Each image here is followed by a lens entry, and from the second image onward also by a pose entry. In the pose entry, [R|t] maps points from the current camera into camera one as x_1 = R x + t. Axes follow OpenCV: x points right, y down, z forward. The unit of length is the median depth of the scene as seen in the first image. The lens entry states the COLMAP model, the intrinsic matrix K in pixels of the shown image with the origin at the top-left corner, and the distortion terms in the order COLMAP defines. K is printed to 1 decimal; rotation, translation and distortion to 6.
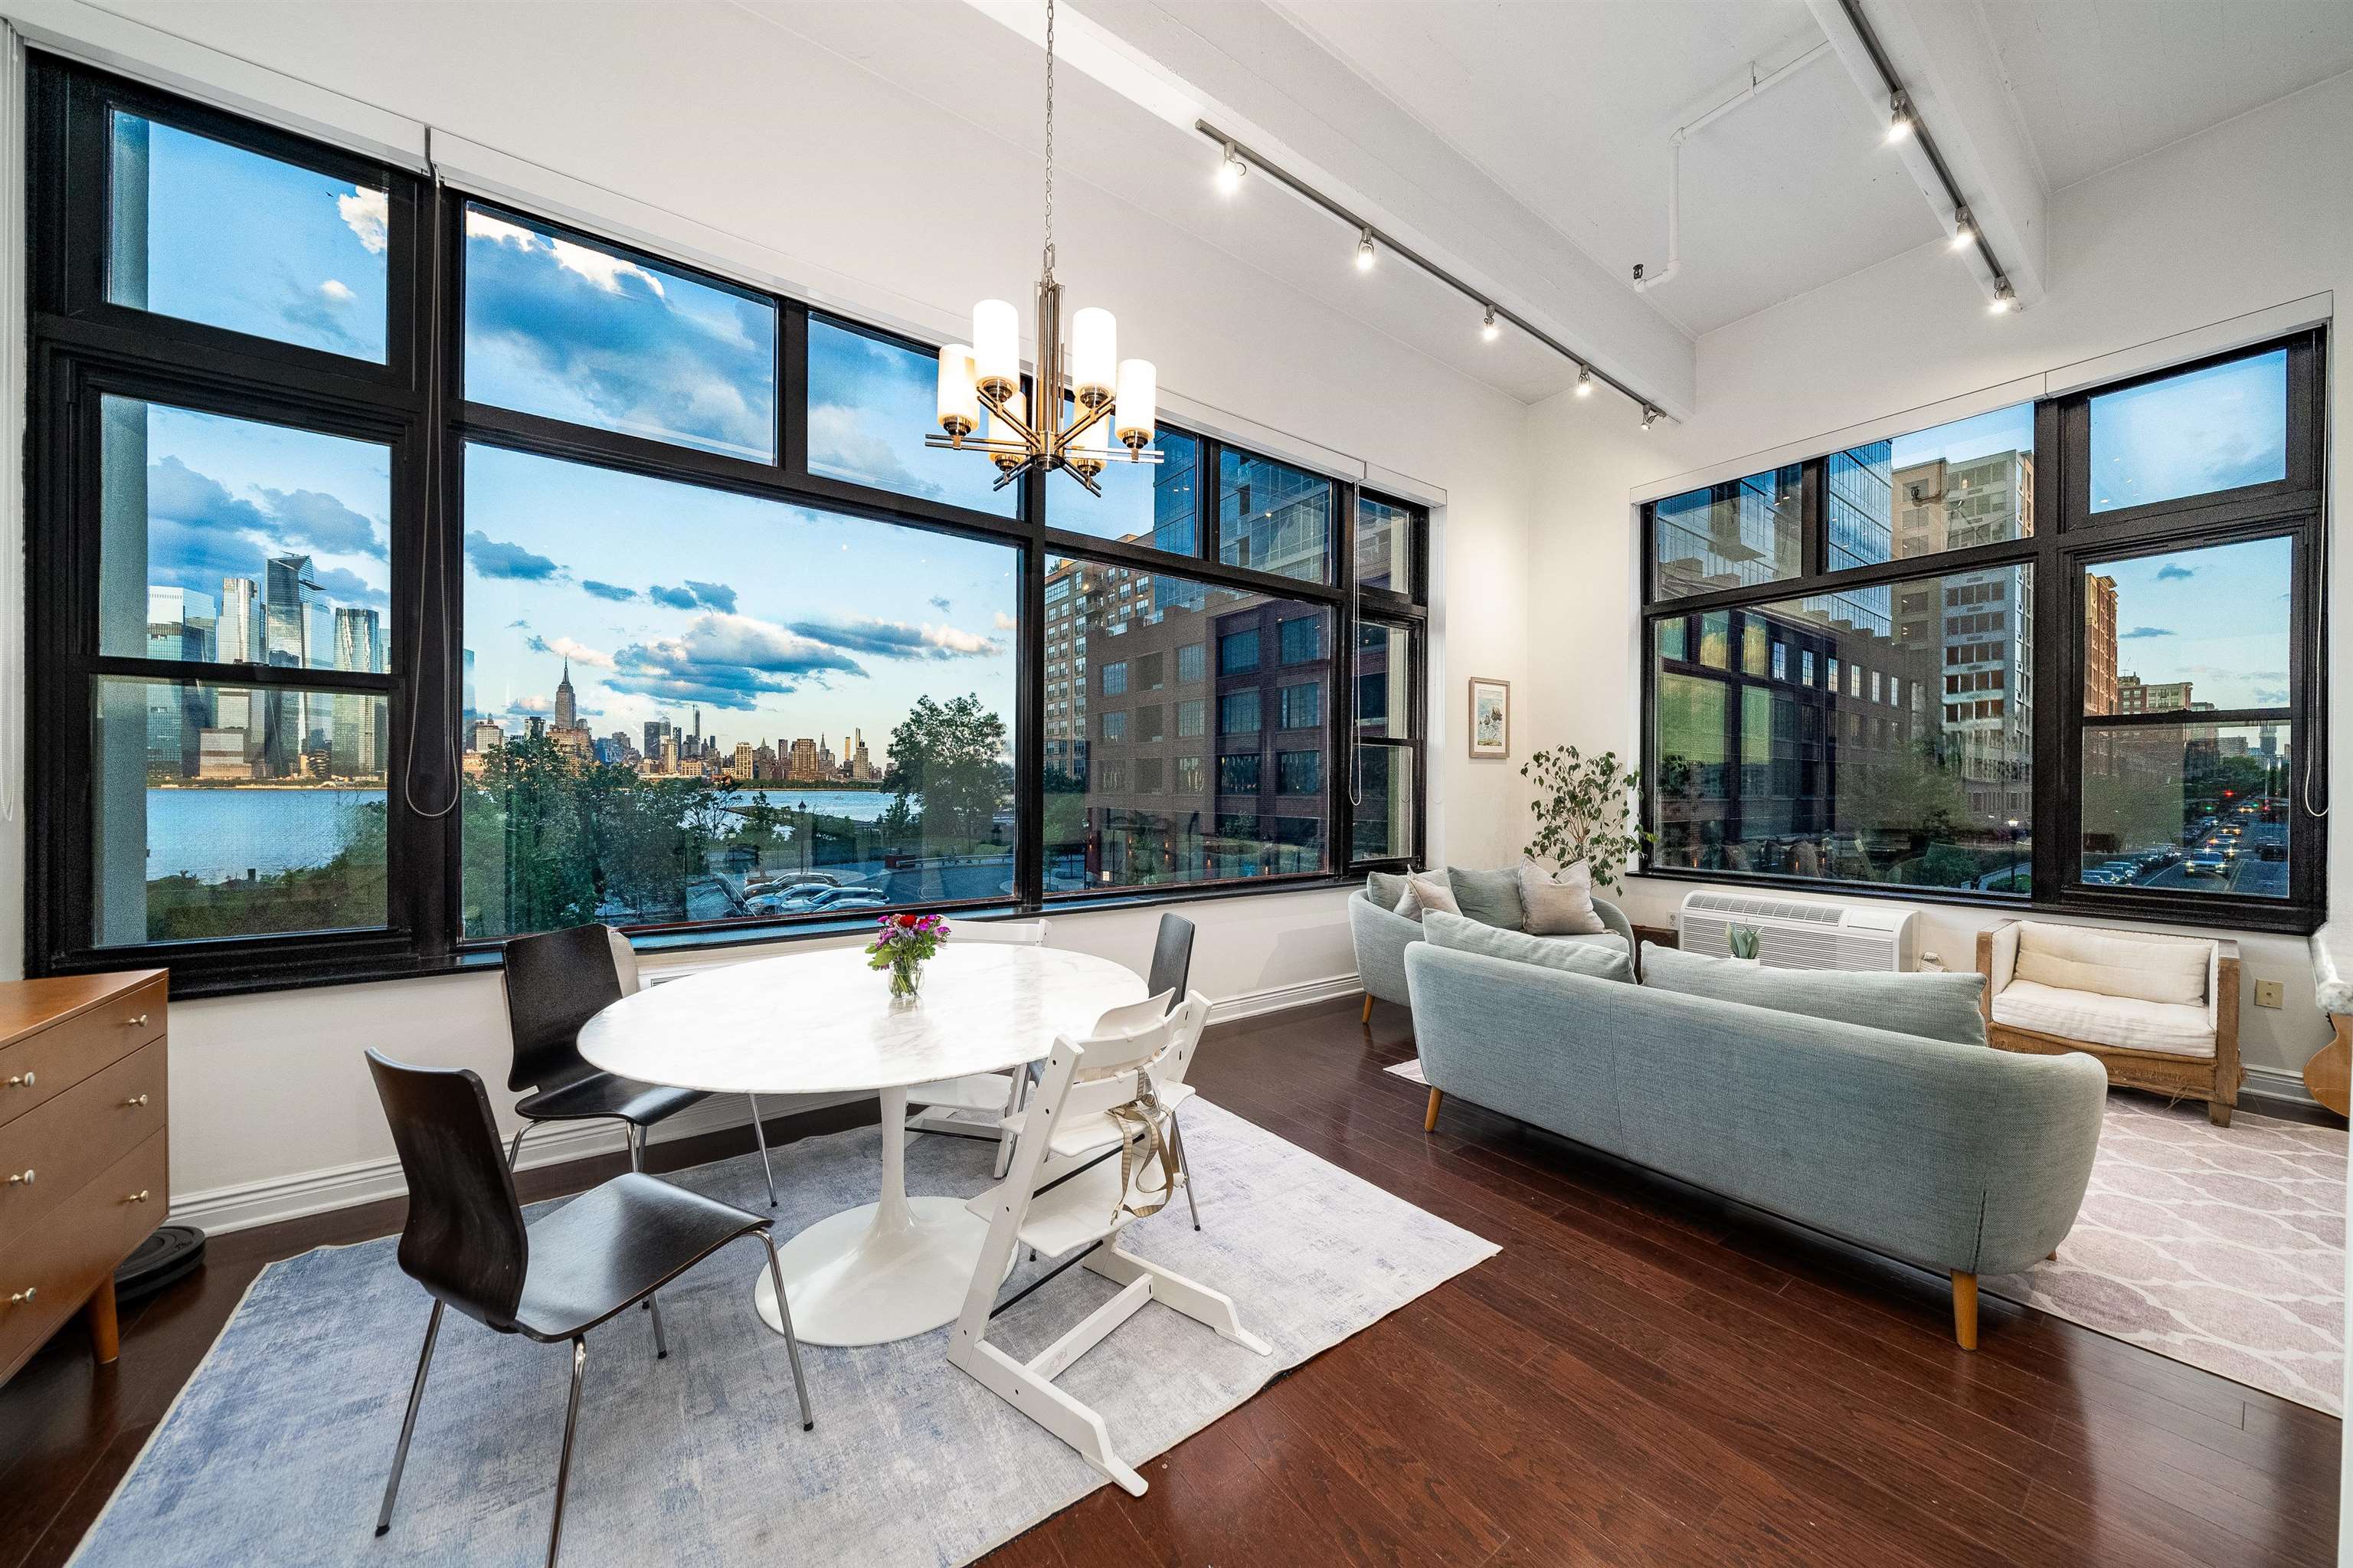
lens RADIAL K [[799.6, 0, 1179.1], [0, 799.6, 789.4], [0, 0, 1]] dist [-0.008379, 0.001085]
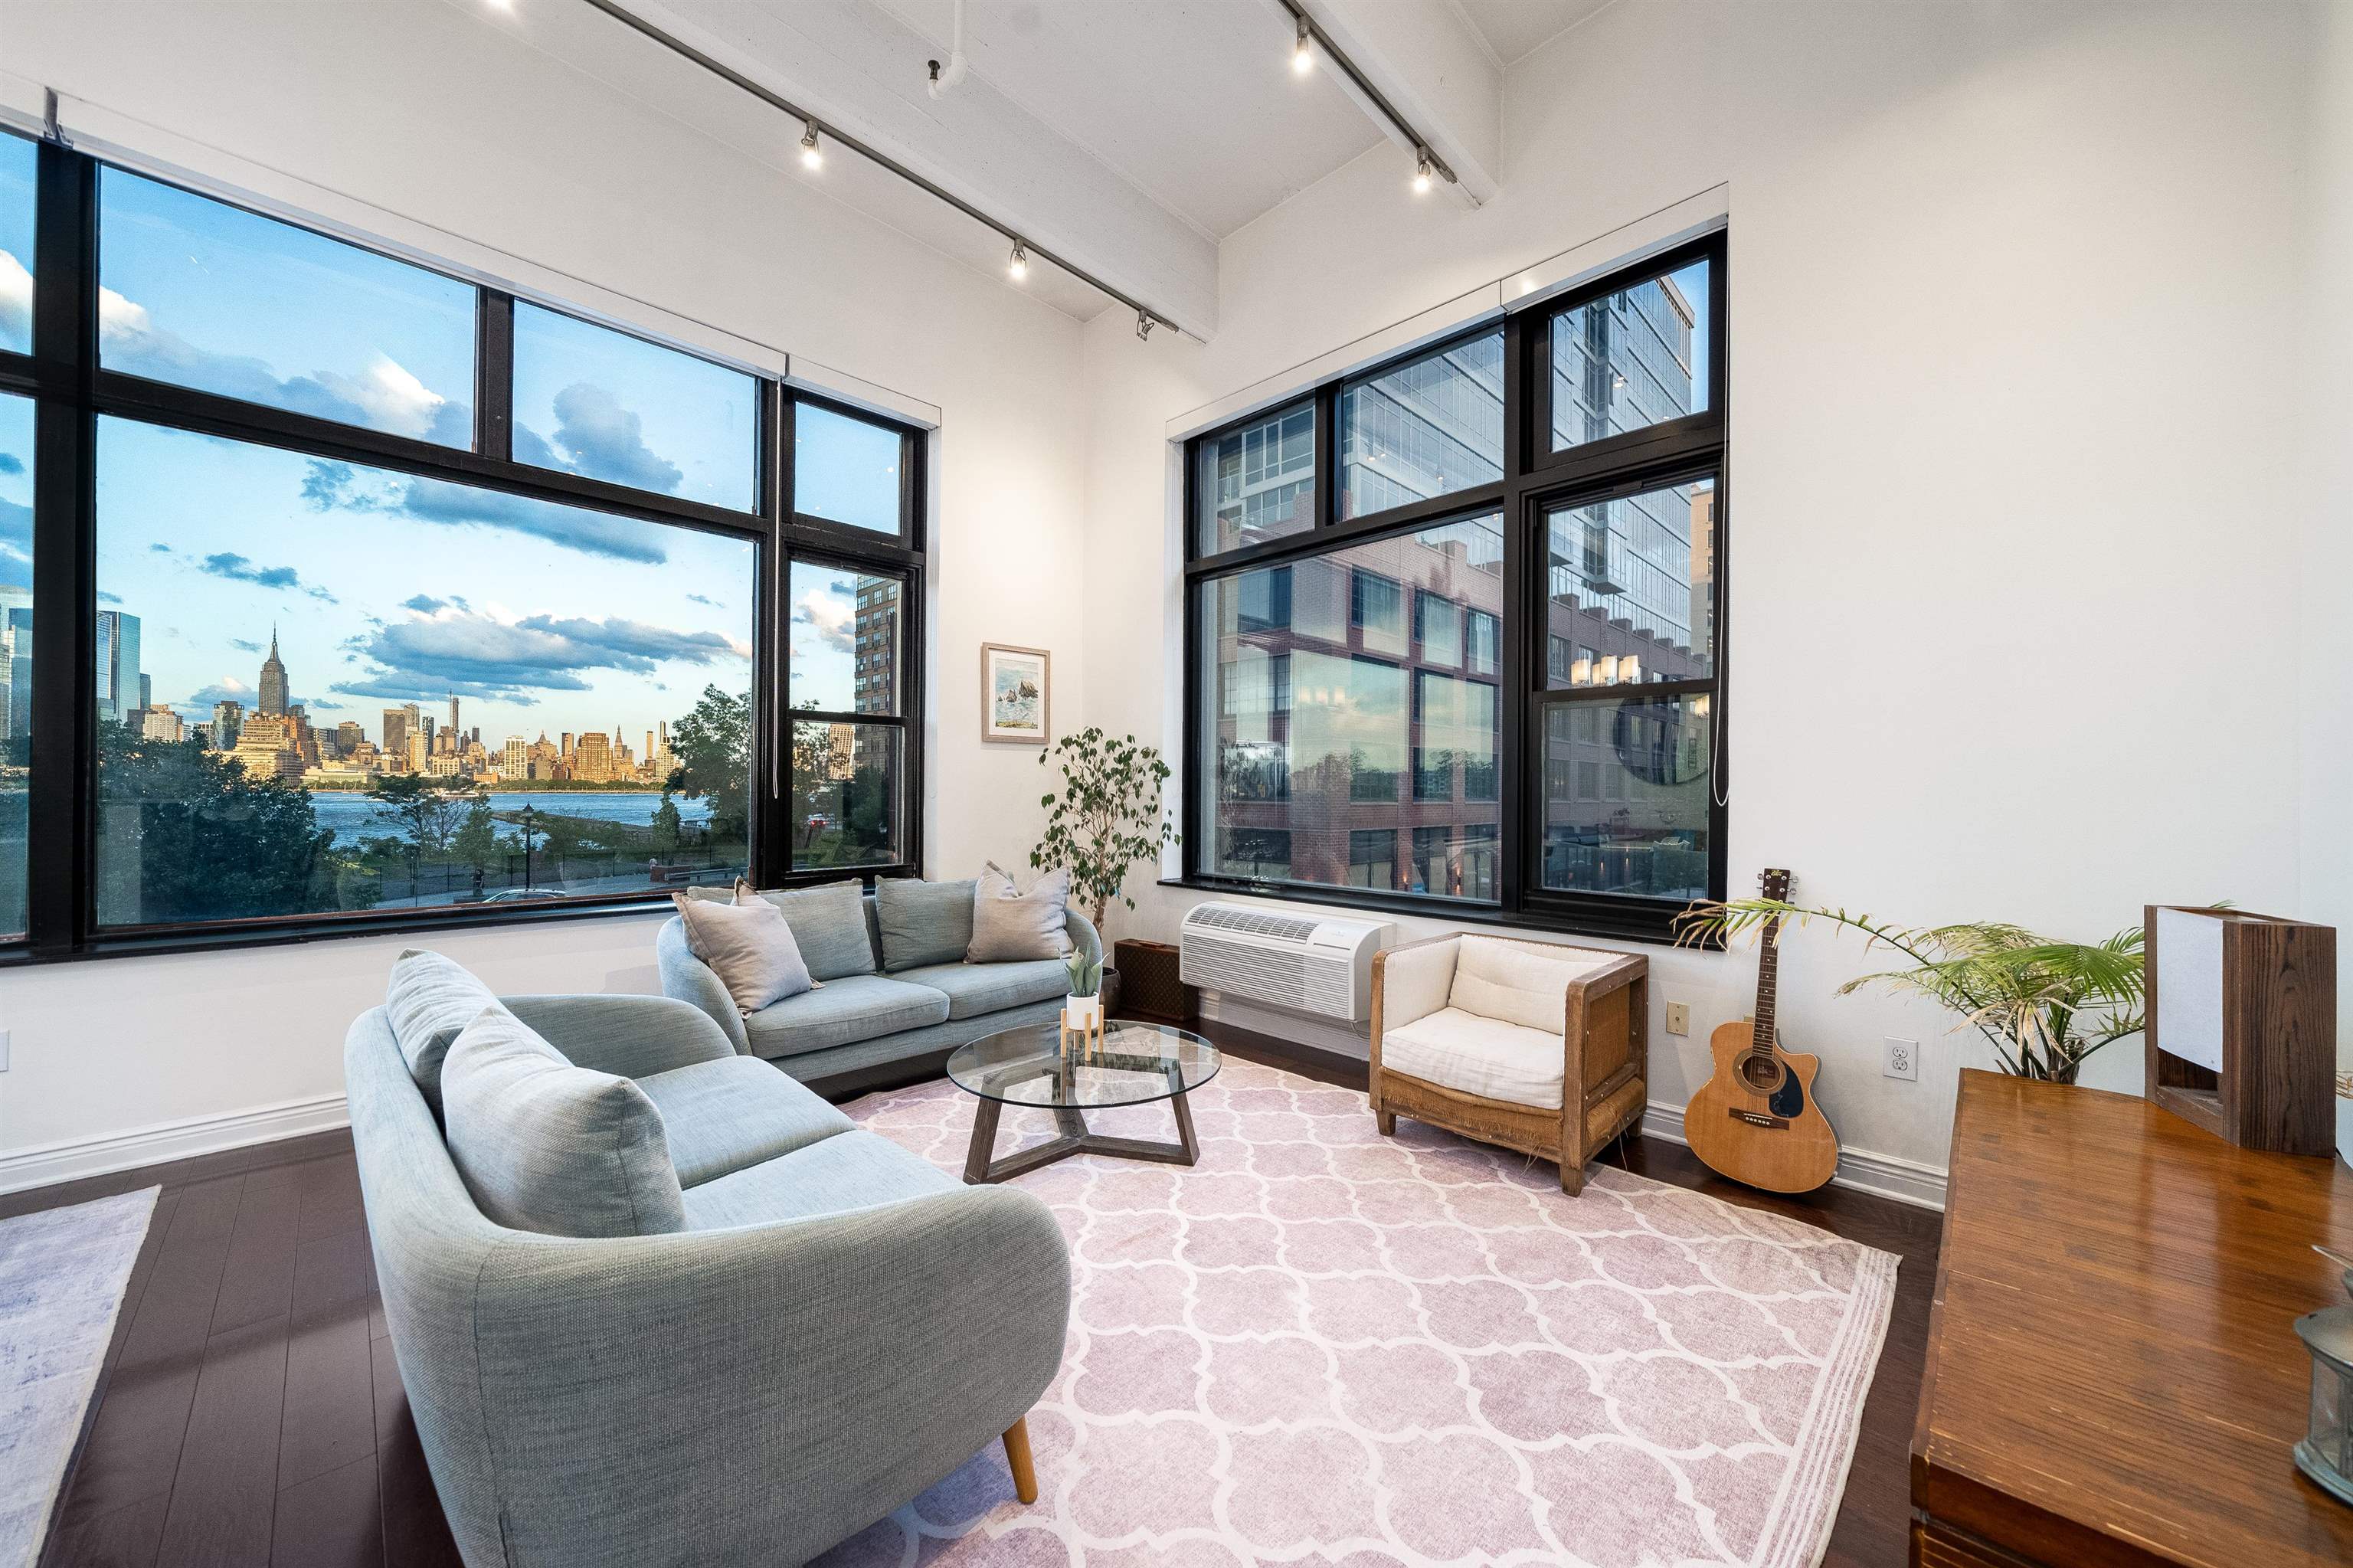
lens RADIAL K [[846.4, 0, 1173.5], [0, 846.4, 789.4], [0, 0, 1]] dist [-0.002866, 0.000263]
pose [[0.986628, 0.002616, 0.162965, 0.496922], [-0.002009, 0.999990, -0.003892, 0.014187], [-0.162973, 0.003513, 0.986624, 0.142265]]
